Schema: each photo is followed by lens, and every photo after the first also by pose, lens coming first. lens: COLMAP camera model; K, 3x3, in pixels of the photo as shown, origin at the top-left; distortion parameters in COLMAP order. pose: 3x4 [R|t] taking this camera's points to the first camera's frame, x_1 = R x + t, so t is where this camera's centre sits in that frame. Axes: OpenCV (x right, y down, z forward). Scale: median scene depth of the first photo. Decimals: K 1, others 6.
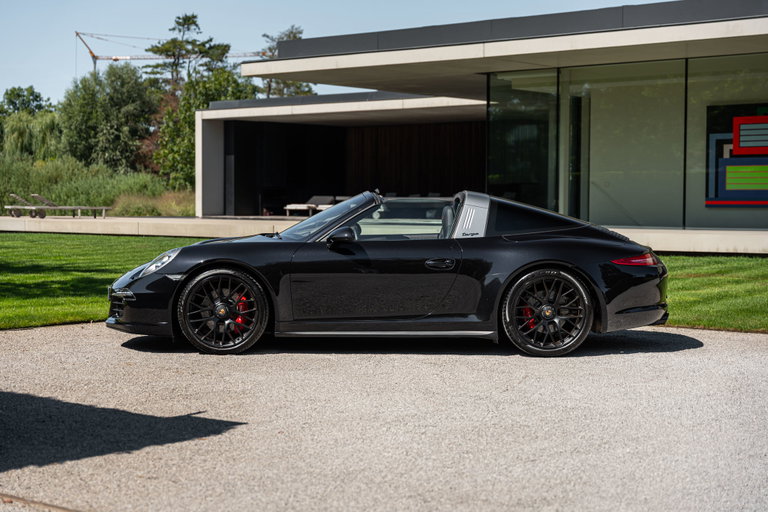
lens RADIAL K [[1363.6, 0, 384.0], [0, 1363.6, 256.0], [0, 0, 1]] dist [0.007523, 0.207601]
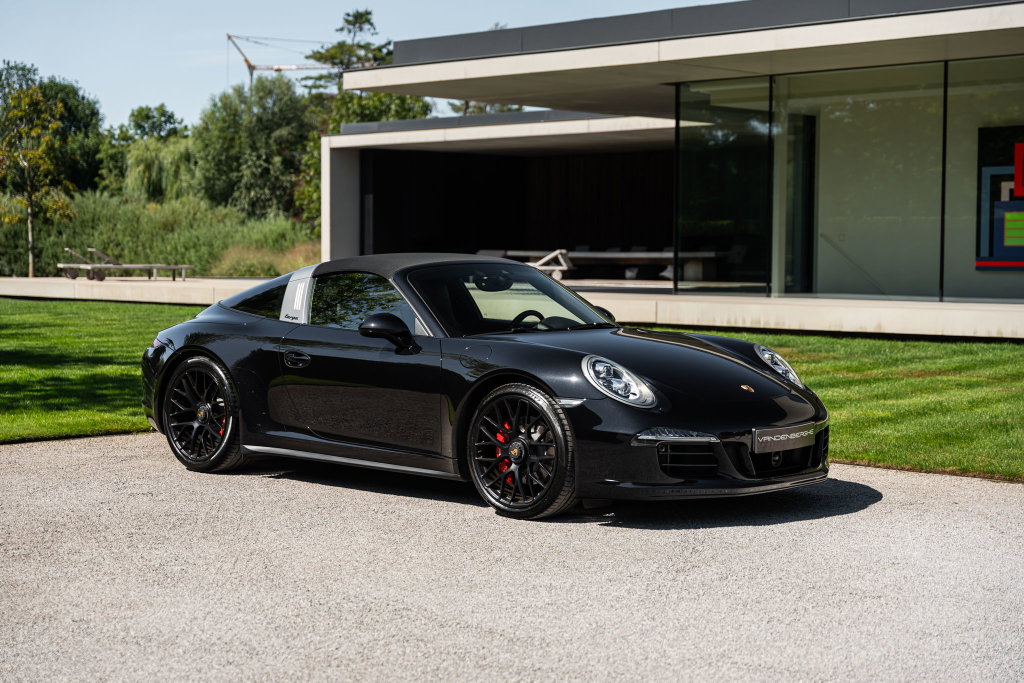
lens RADIAL K [[1765.3, 0, 512.0], [0, 1765.3, 341.5], [0, 0, 1]] dist [0.023259, 0.050419]
pose [[0.997590, 0.004315, -0.069244, 0.033188], [-0.003586, 0.999937, 0.010642, -0.004263], [0.069285, -0.010368, 0.997543, 0.035848]]
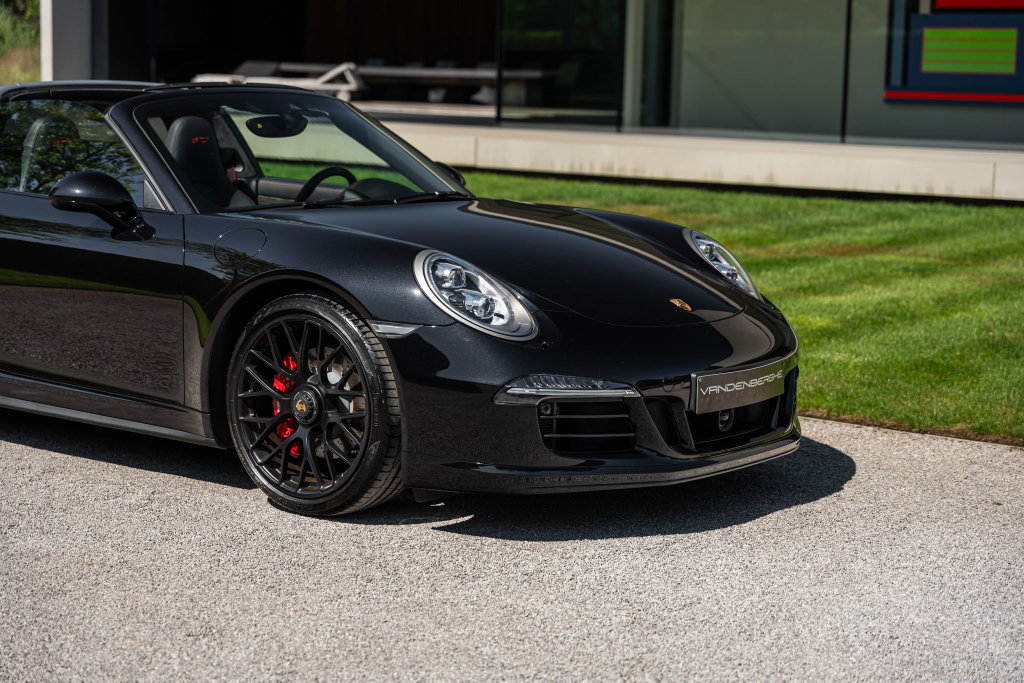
lens RADIAL K [[2025.7, 0, 512.0], [0, 2025.7, 341.5], [0, 0, 1]] dist [0.028489, 0.175370]
pose [[0.999038, 0.014794, 0.041293, 0.029649], [-0.018637, 0.995370, 0.094293, -0.008031], [-0.039707, -0.094972, 0.994688, 0.101256]]
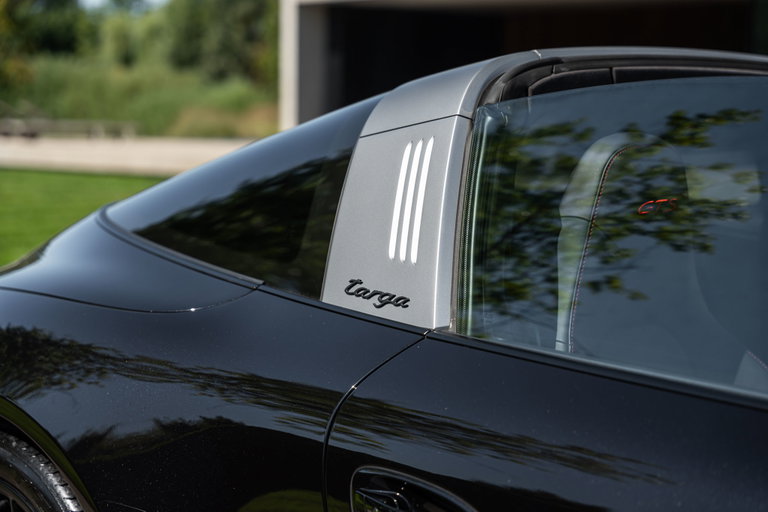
lens RADIAL K [[1519.3, 0, 384.0], [0, 1519.3, 256.0], [0, 0, 1]] dist [0.028489, 0.175370]
pose [[0.994405, 0.016674, -0.104311, -0.008811], [-0.011649, 0.998750, 0.048600, -0.008212], [0.104991, -0.047113, 0.993357, 0.230501]]
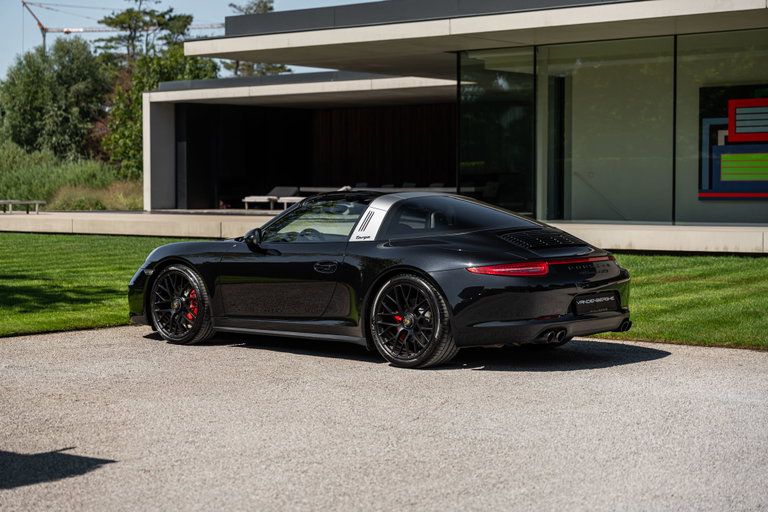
lens RADIAL K [[1519.3, 0, 384.0], [0, 1519.3, 256.0], [0, 0, 1]] dist [0.028489, 0.175370]
pose [[0.999951, -0.005546, 0.008155, 0.011284], [0.005509, 0.999975, 0.004535, -0.002592], [-0.008180, -0.004490, 0.999956, -0.000807]]
